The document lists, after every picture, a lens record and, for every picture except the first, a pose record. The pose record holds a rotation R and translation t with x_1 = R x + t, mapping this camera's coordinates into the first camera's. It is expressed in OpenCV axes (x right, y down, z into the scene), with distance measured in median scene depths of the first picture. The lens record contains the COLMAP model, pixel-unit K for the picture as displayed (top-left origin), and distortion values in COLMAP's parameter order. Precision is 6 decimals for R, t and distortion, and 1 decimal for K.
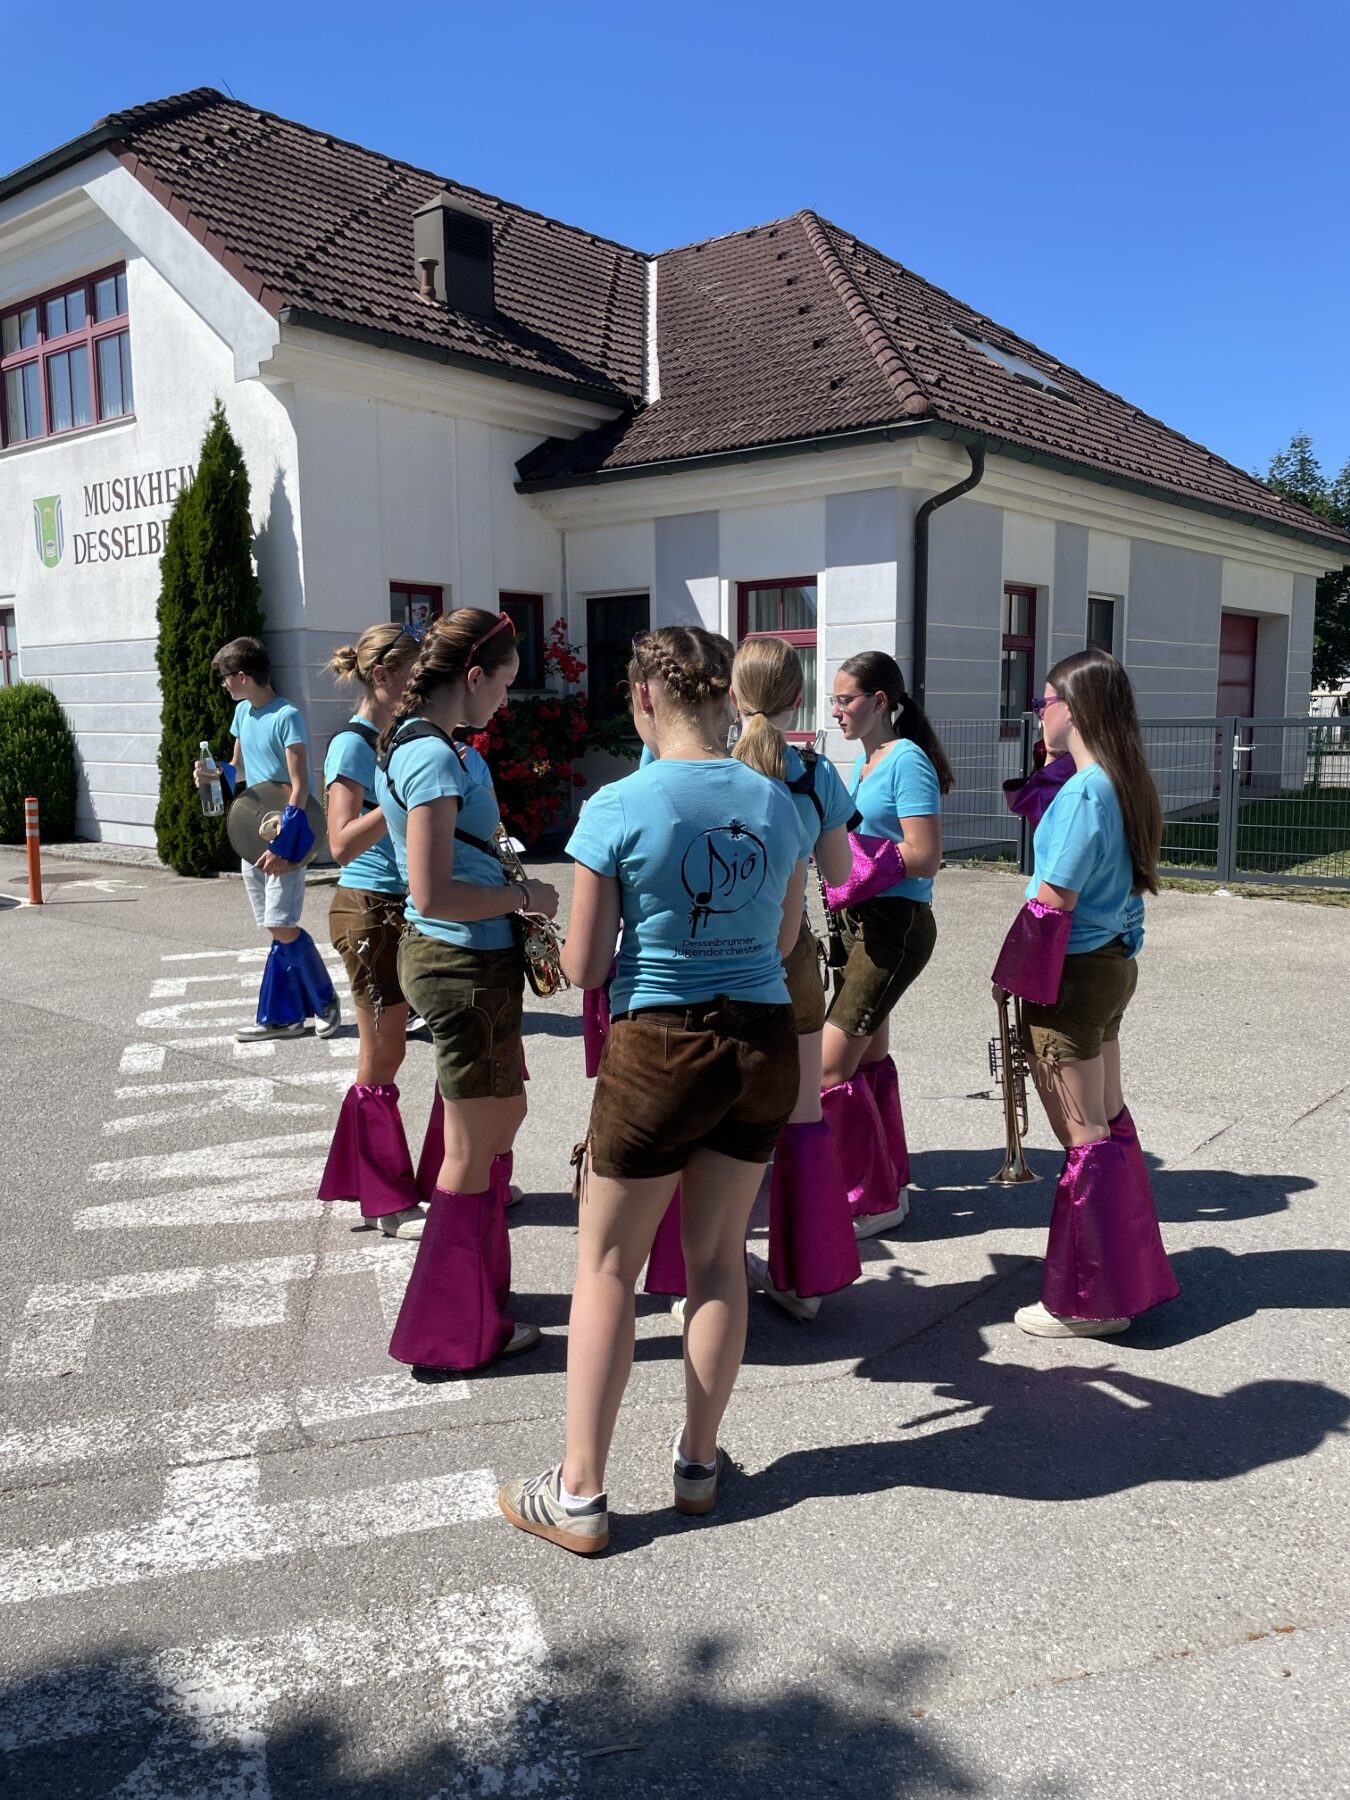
lens RADIAL K [[1388.4, 0, 623.6], [0, 1388.4, 897.4], [0, 0, 1]] dist [0.069142, 0.000508]
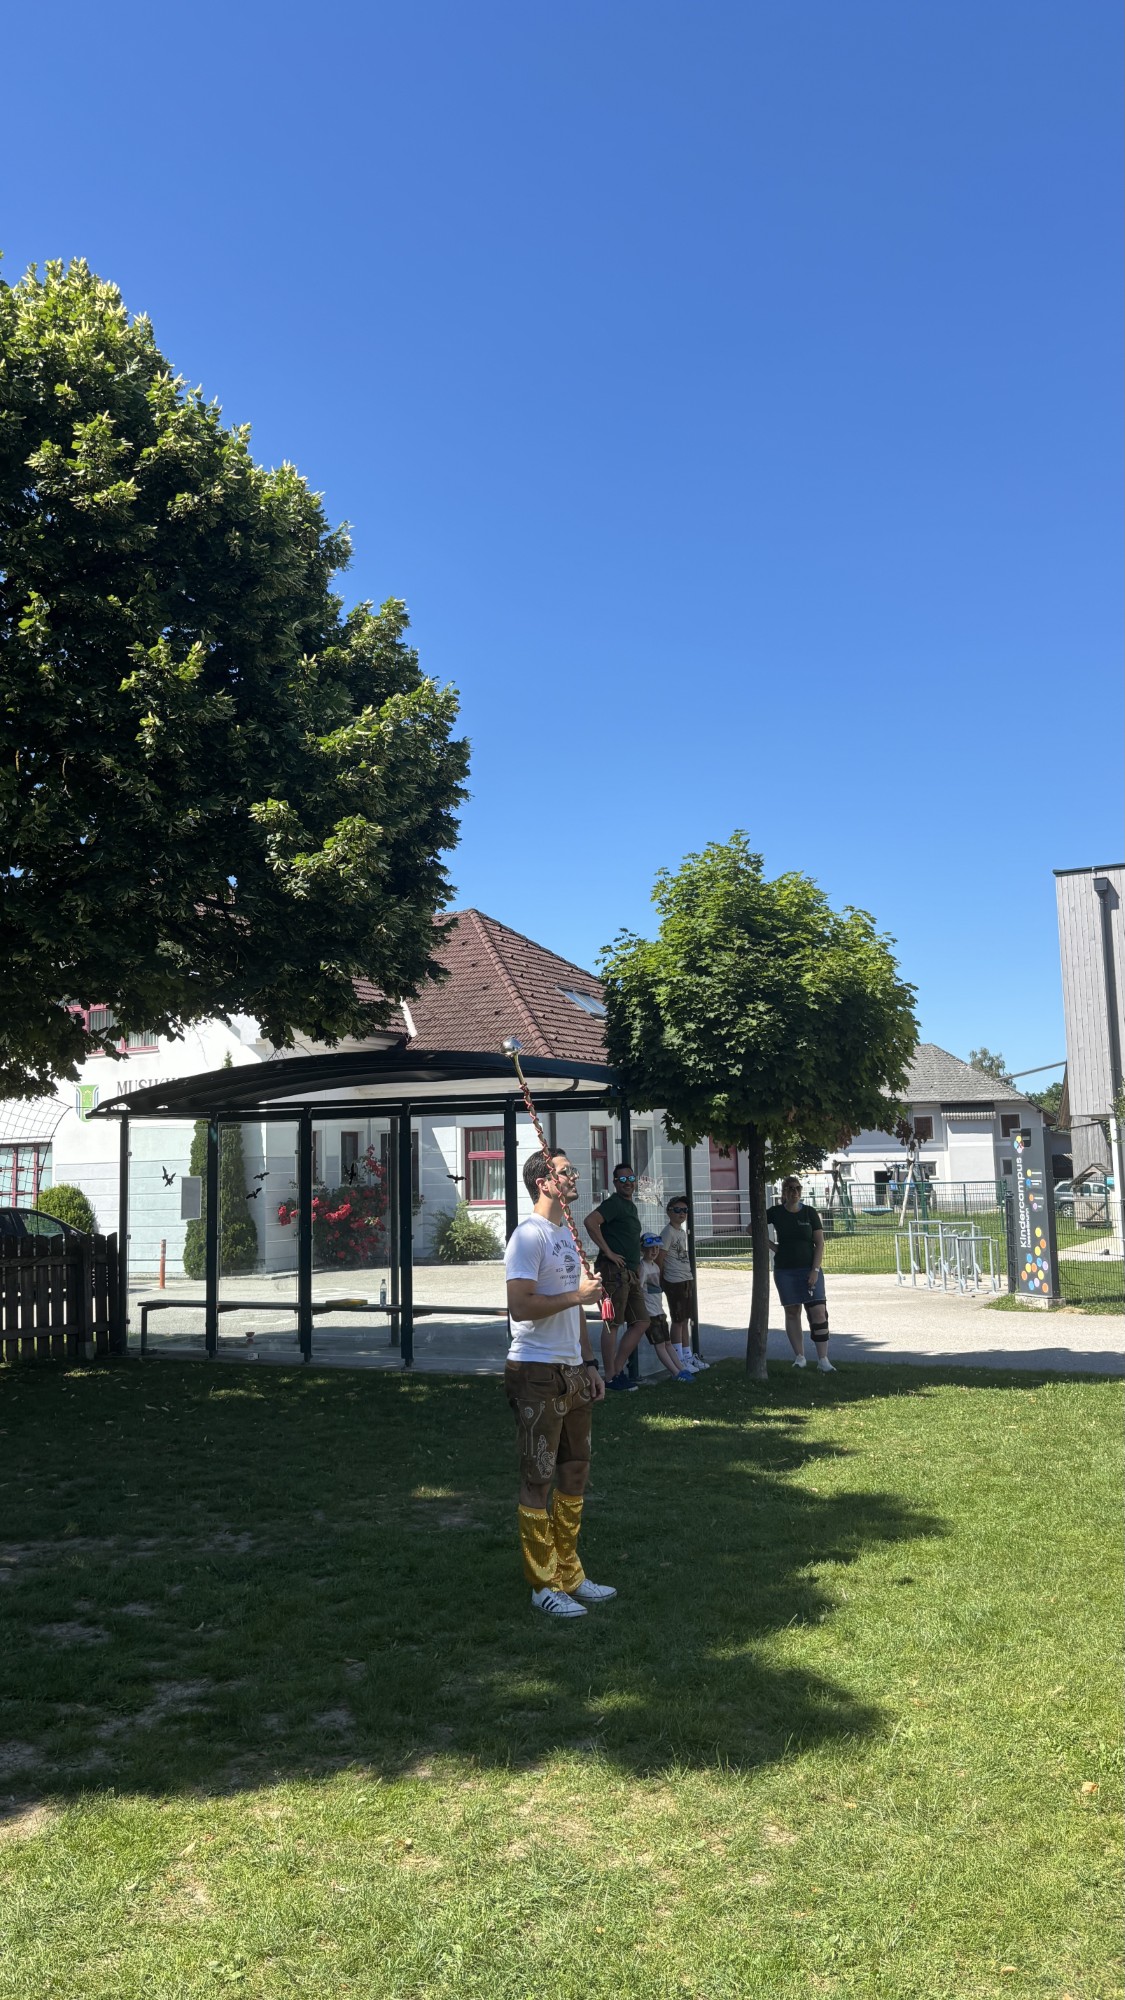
lens RADIAL K [[1578.1, 0, 562.5], [0, 1578.1, 1000.0], [0, 0, 1]] dist [0.009094, 0.008241]
pose [[0.972153, 0.008440, 0.234195, -0.289714], [0.049891, 0.968987, -0.242022, 0.141176], [-0.228974, 0.246966, 0.941583, -1.124298]]
